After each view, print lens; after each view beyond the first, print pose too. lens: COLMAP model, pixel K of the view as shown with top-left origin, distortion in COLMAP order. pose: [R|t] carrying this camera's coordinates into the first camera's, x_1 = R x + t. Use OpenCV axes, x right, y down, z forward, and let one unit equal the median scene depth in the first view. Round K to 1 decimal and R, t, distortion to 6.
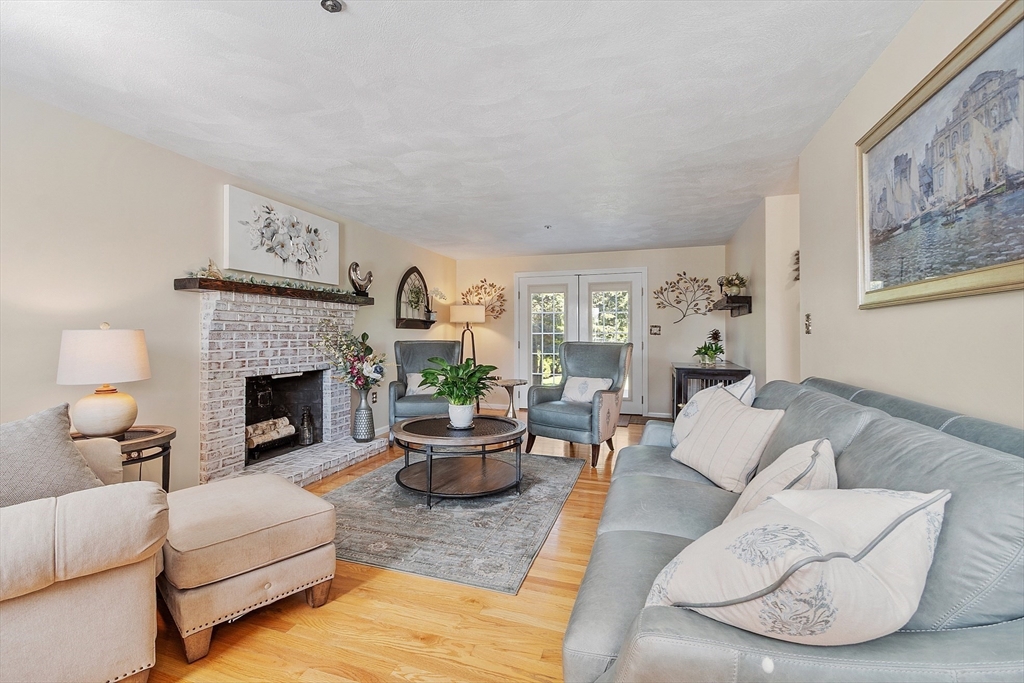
lens RADIAL K [[470.8, 0, 510.0], [0, 470.8, 333.7], [0, 0, 1]] dist [-0.001134, -0.001417]
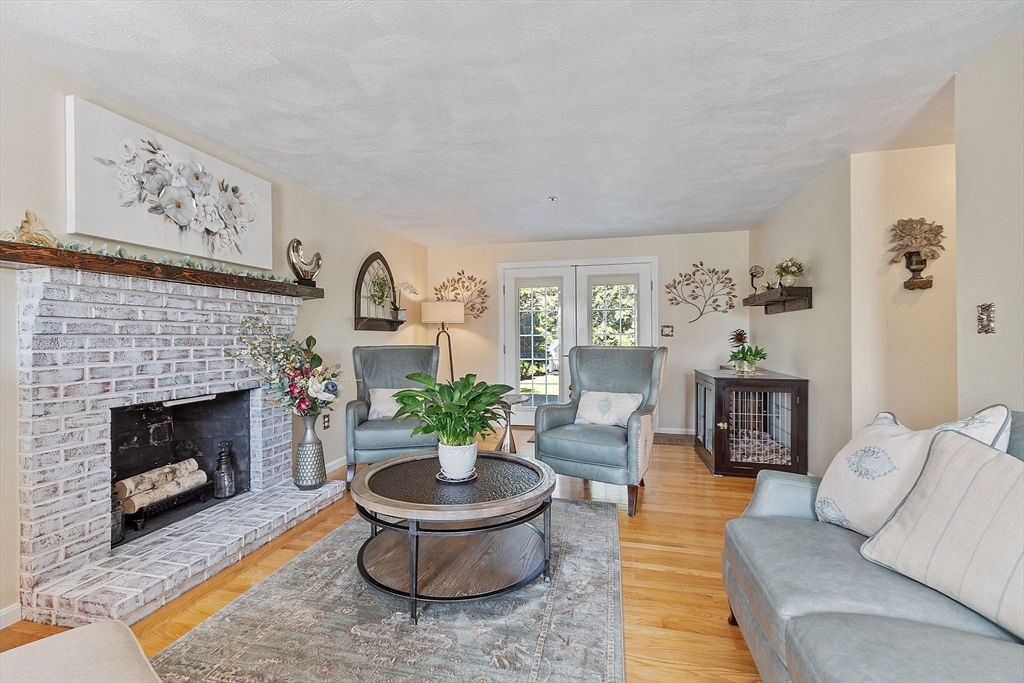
lens RADIAL K [[470.8, 0, 508.7], [0, 470.8, 340.1], [0, 0, 1]] dist [-0.001134, -0.001417]
pose [[0.996698, -0.007156, 0.080885, -0.073728], [0.006462, 0.999940, 0.008841, -0.000451], [-0.080944, -0.008289, 0.996684, 0.294558]]
